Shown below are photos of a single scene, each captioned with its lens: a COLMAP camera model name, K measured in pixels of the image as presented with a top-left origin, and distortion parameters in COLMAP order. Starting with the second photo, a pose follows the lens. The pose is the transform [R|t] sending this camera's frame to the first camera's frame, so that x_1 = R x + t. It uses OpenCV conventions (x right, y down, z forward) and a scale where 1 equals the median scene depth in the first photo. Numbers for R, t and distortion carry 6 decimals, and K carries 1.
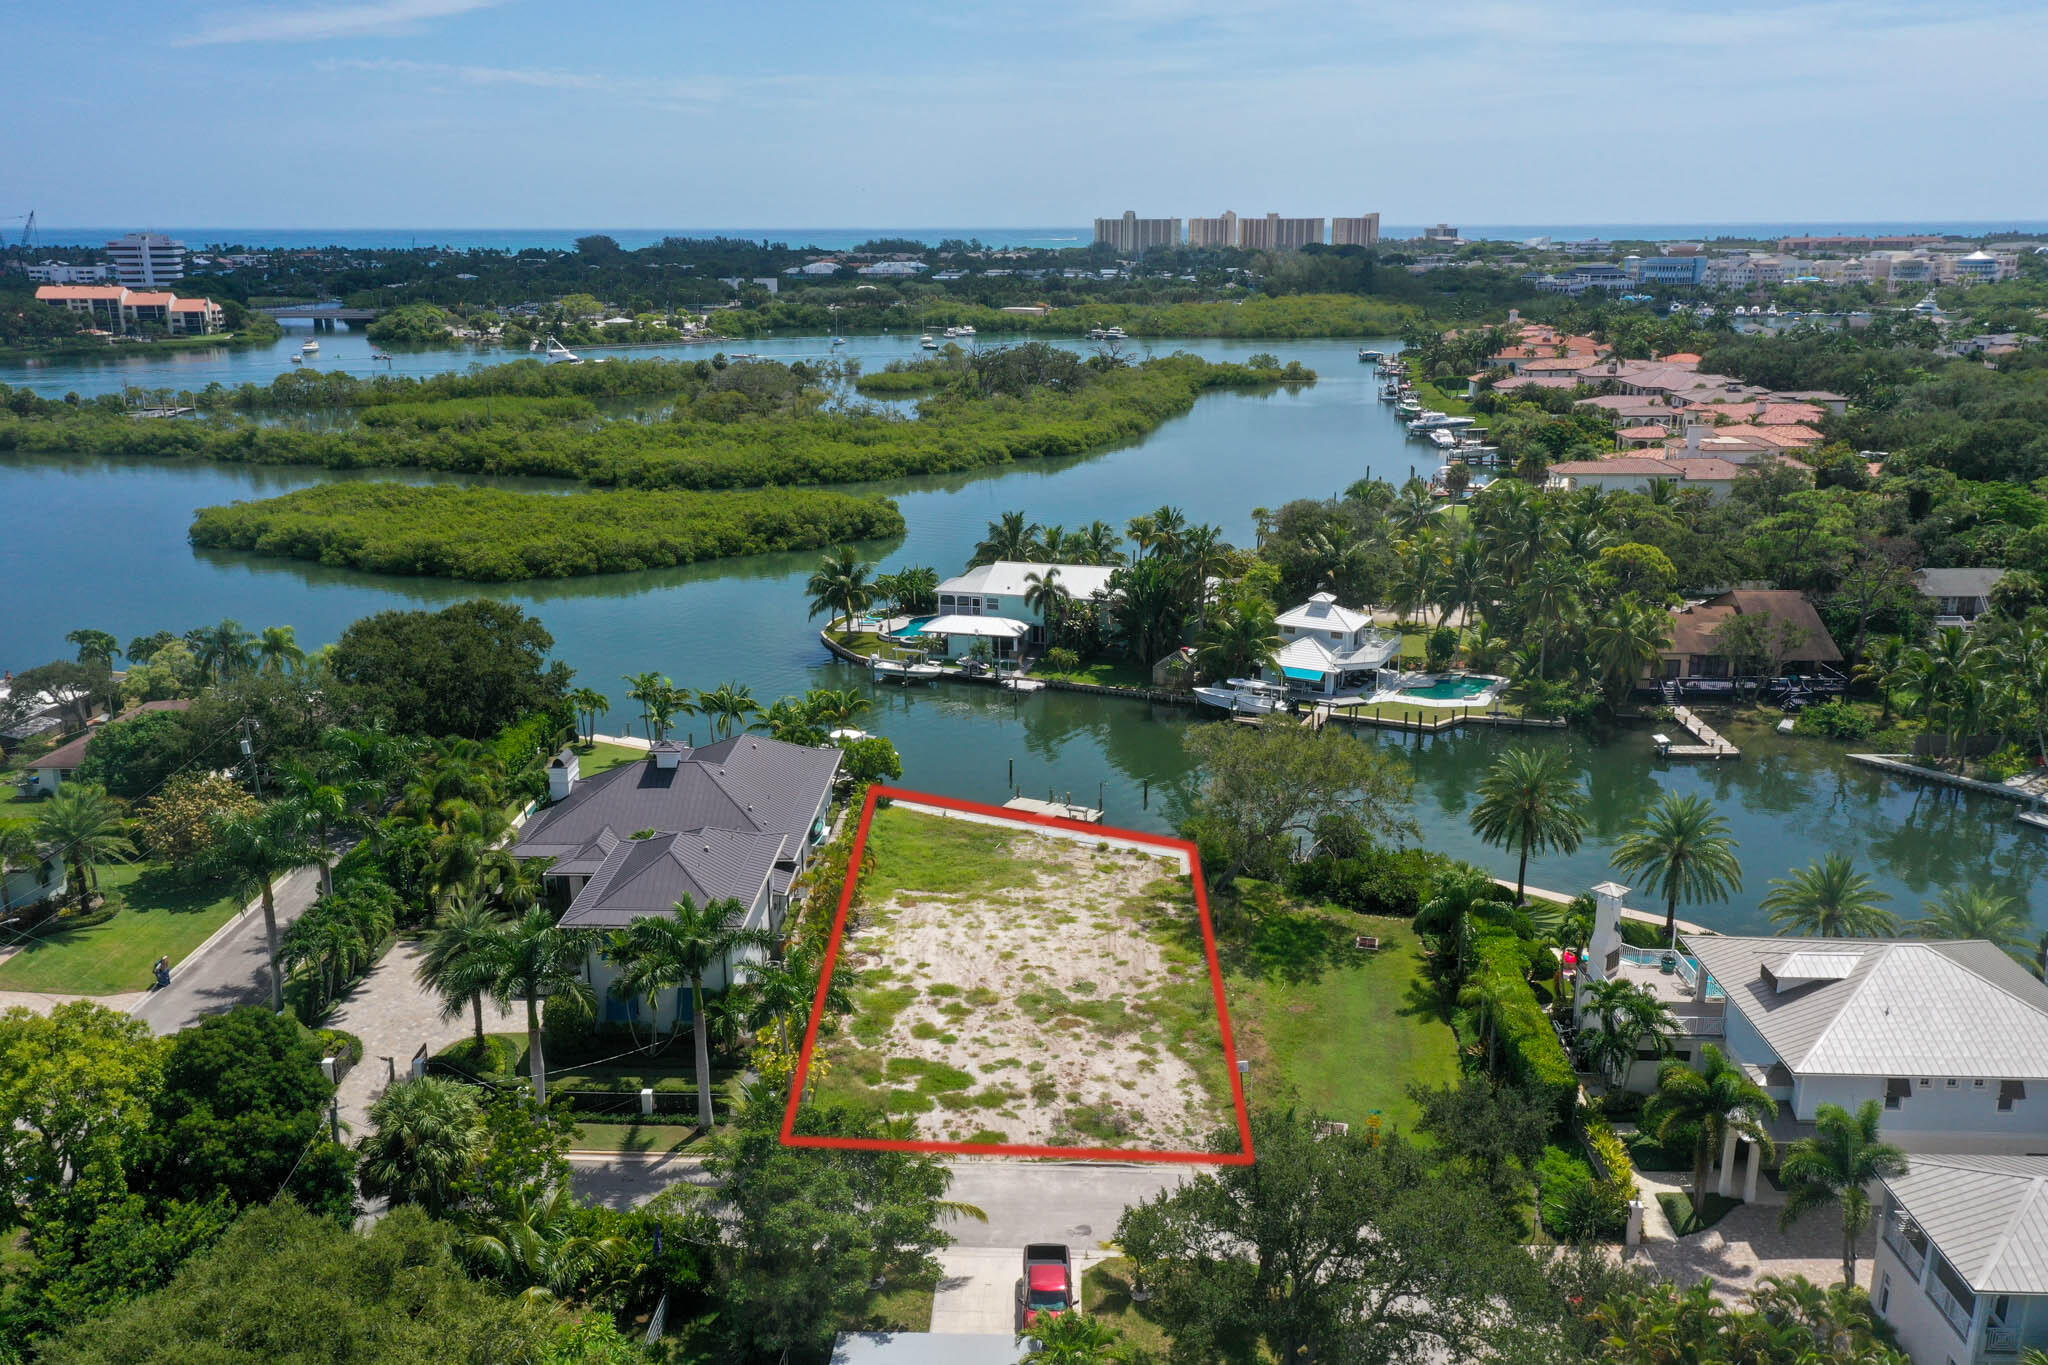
lens RADIAL K [[1621.9, 0, 1024.0], [0, 1621.9, 682.5], [0, 0, 1]] dist [0.015297, 0.006651]
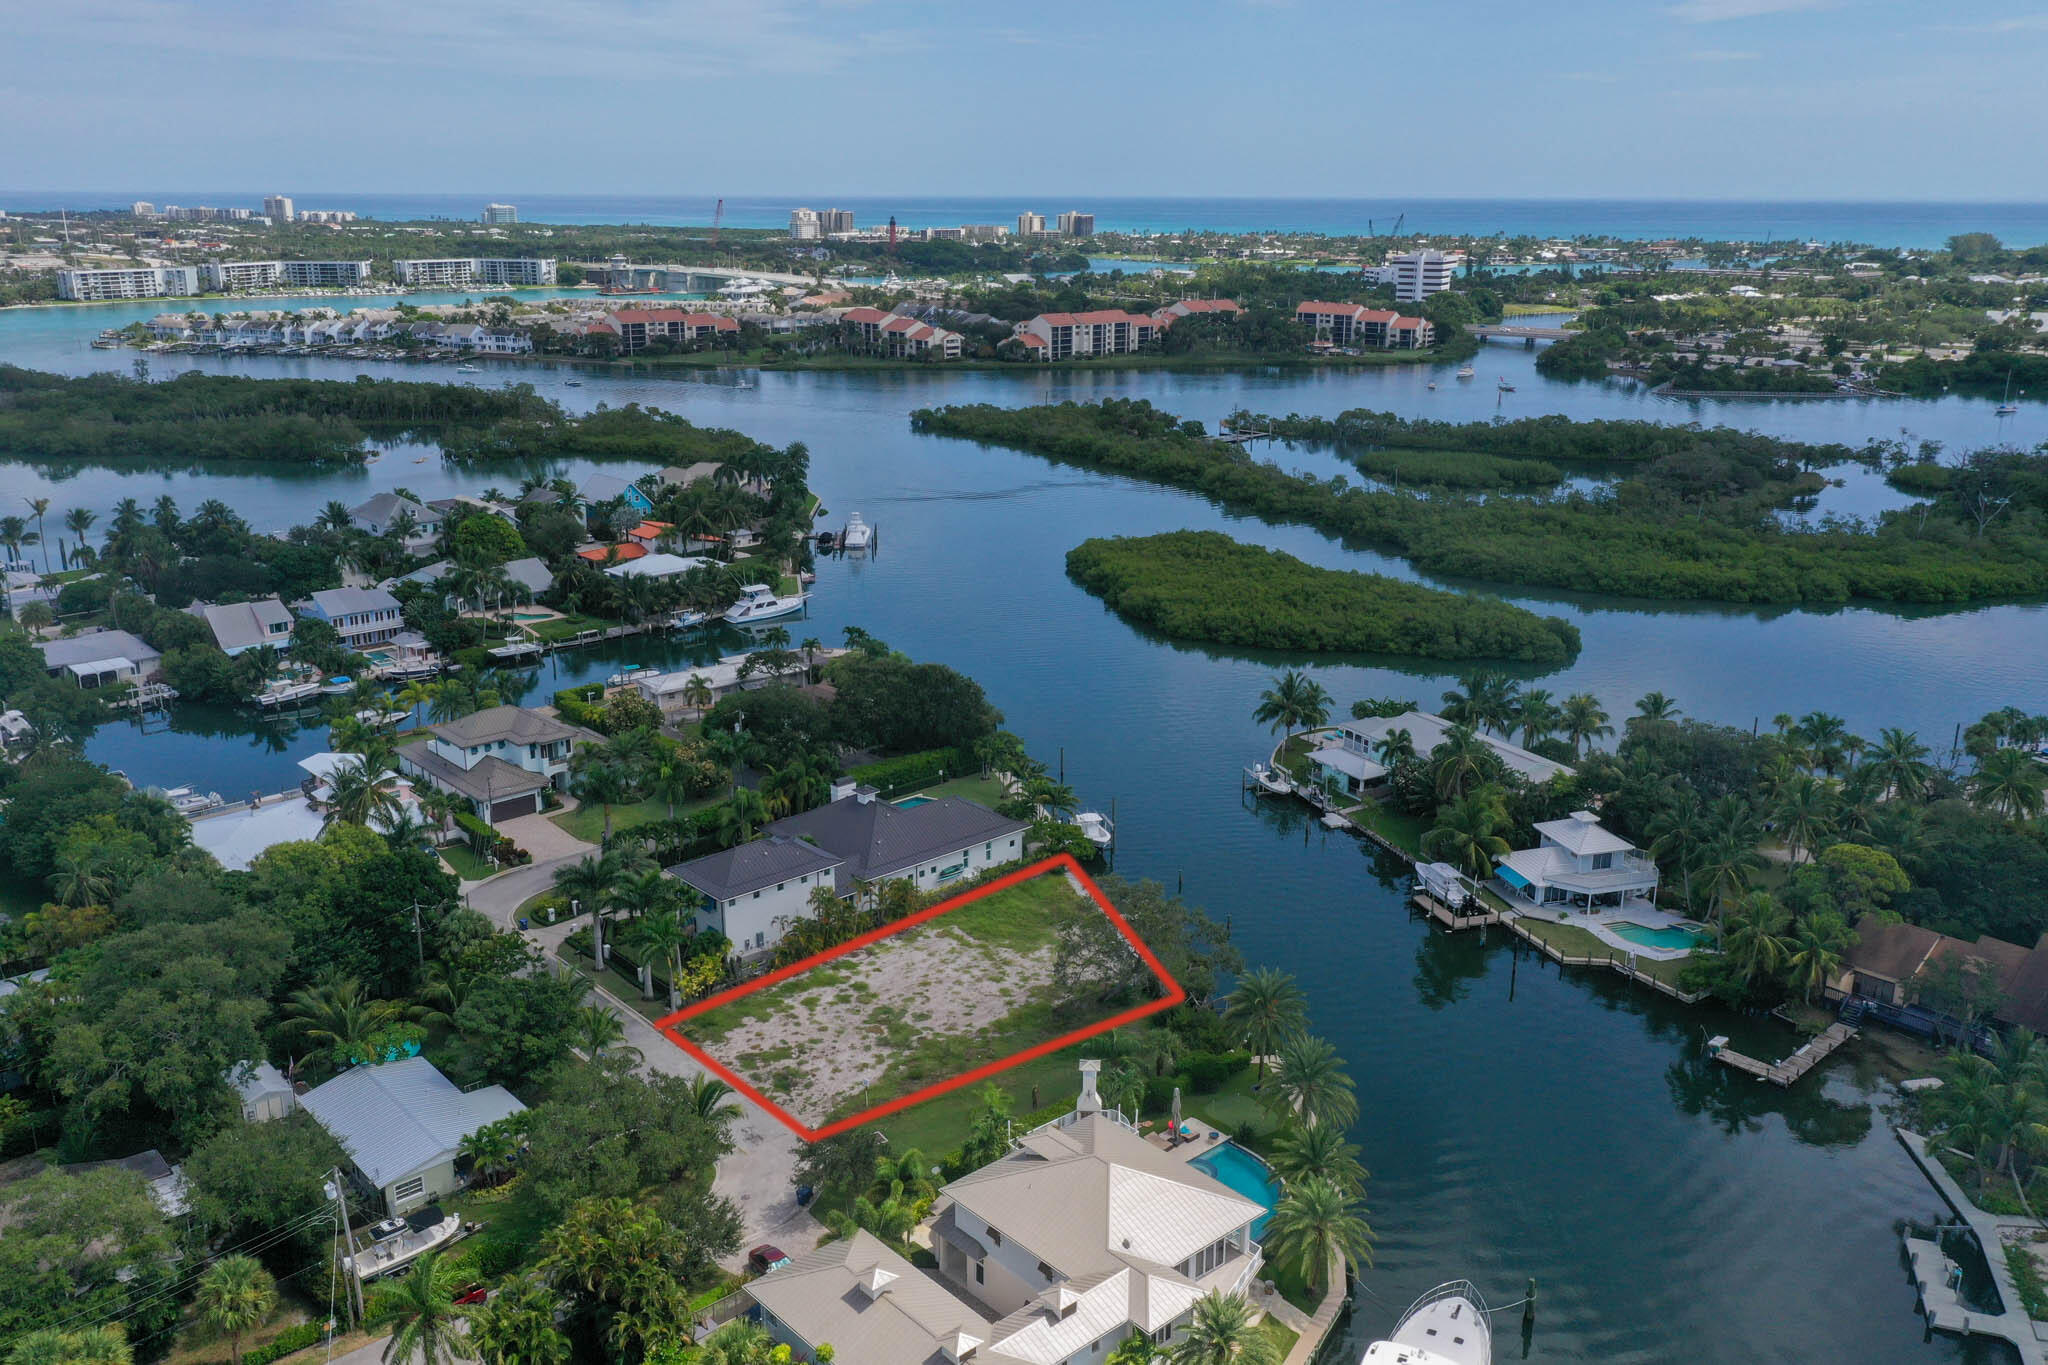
lens RADIAL K [[1664.2, 0, 1024.0], [0, 1664.2, 682.5], [0, 0, 1]] dist [0.007876, -0.000332]
pose [[0.693485, 0.209507, -0.689337, 0.483168], [-0.201606, 0.974993, 0.093507, -0.120744], [0.691689, 0.074129, 0.718381, -0.023507]]
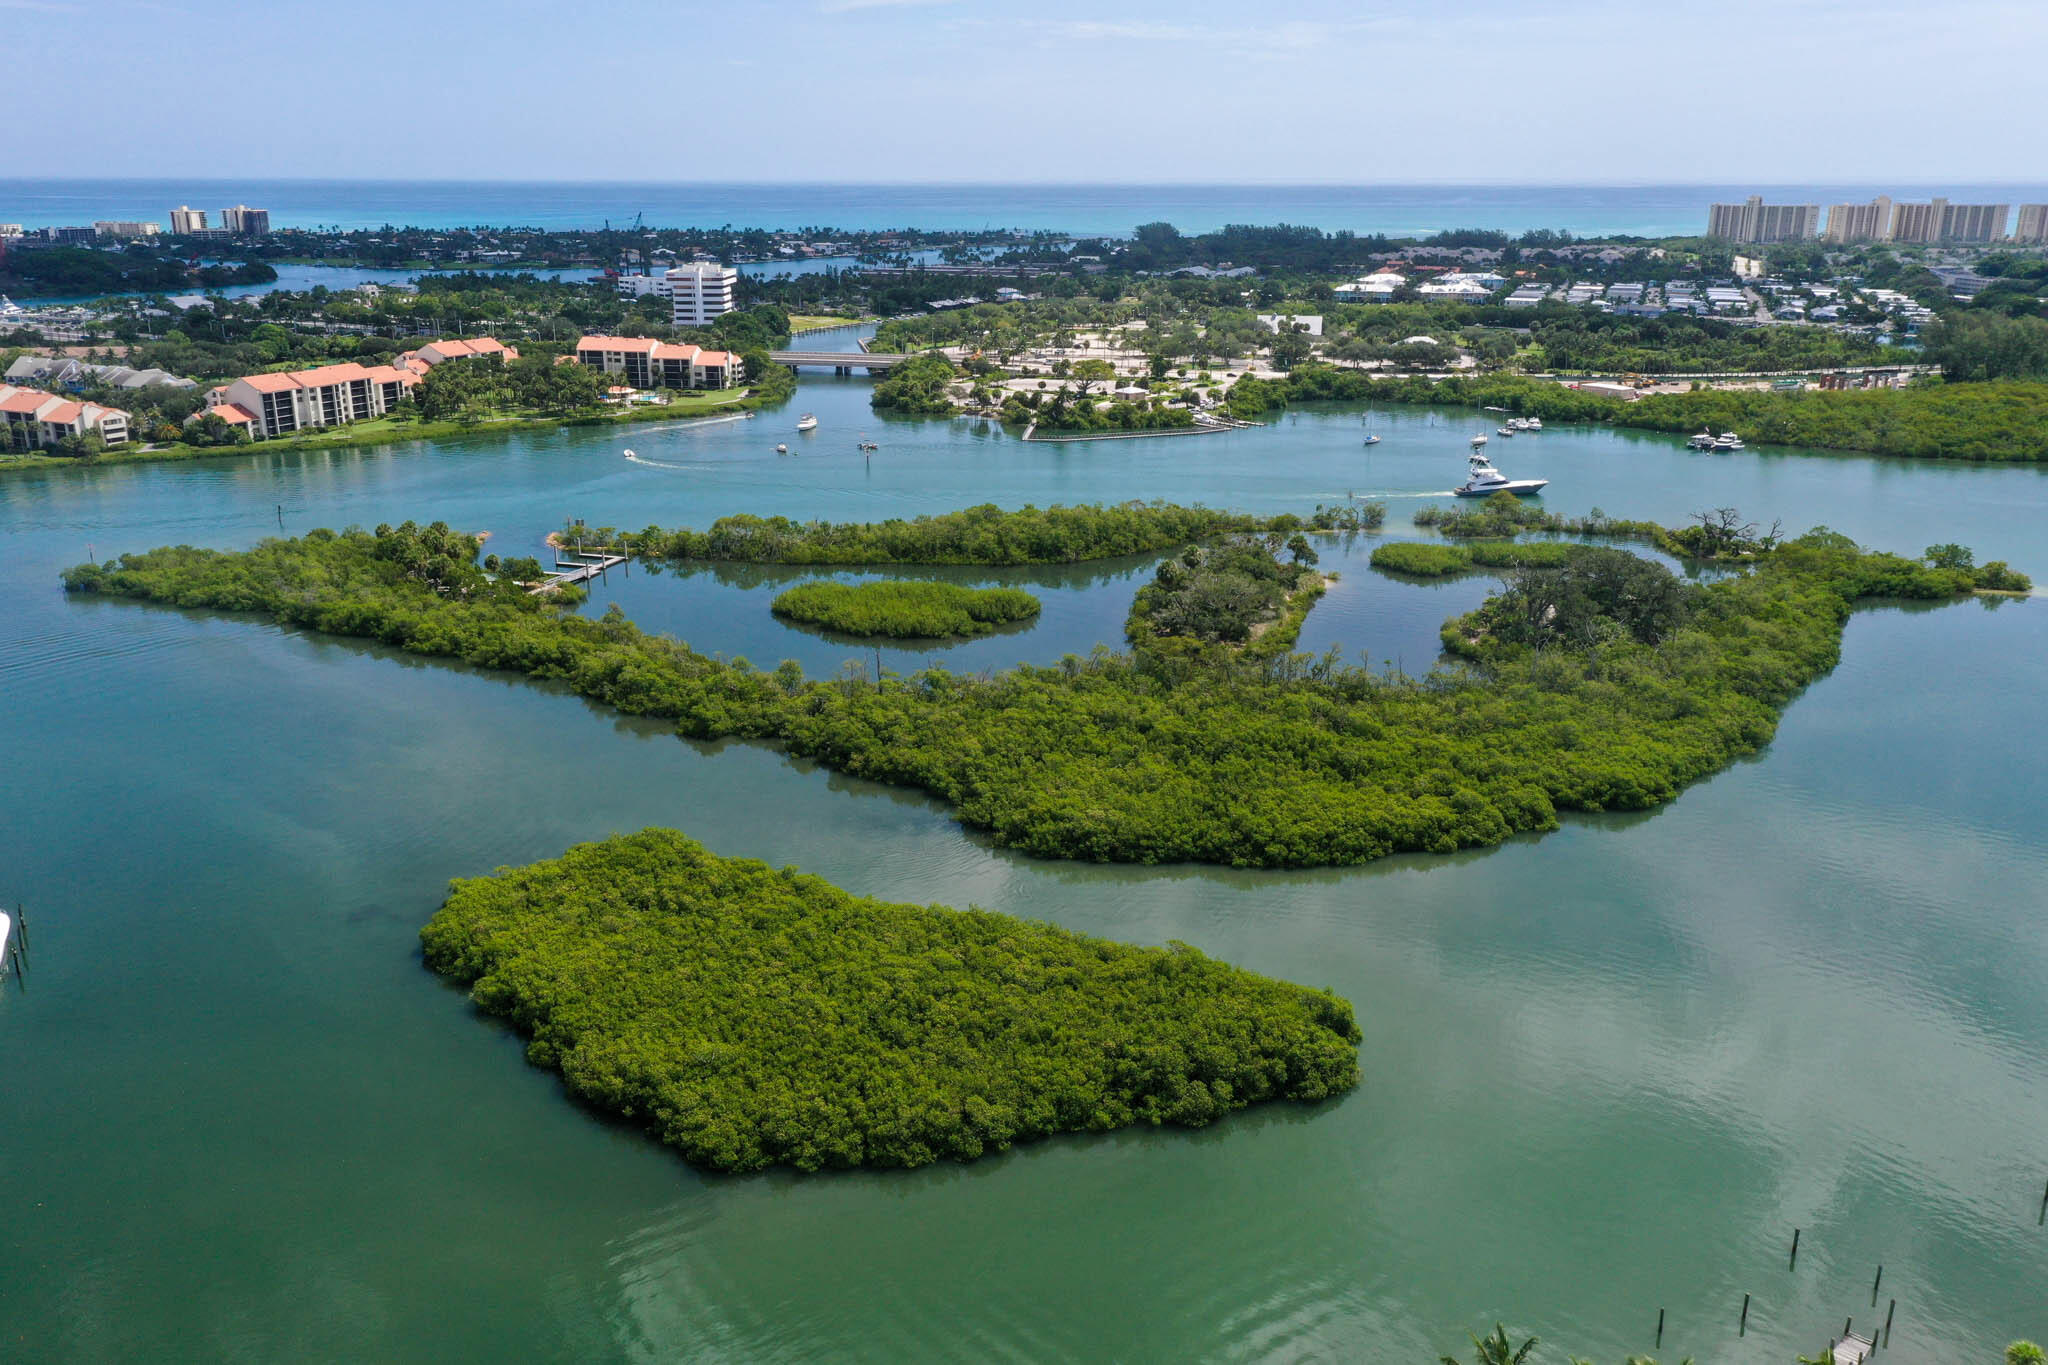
lens RADIAL K [[1621.9, 0, 1024.0], [0, 1621.9, 682.5], [0, 0, 1]] dist [0.015297, 0.006651]
pose [[0.942907, 0.103847, -0.316453, -0.011101], [-0.094855, 0.994530, 0.043734, -0.292675], [0.319263, -0.011220, 0.947600, 0.387767]]
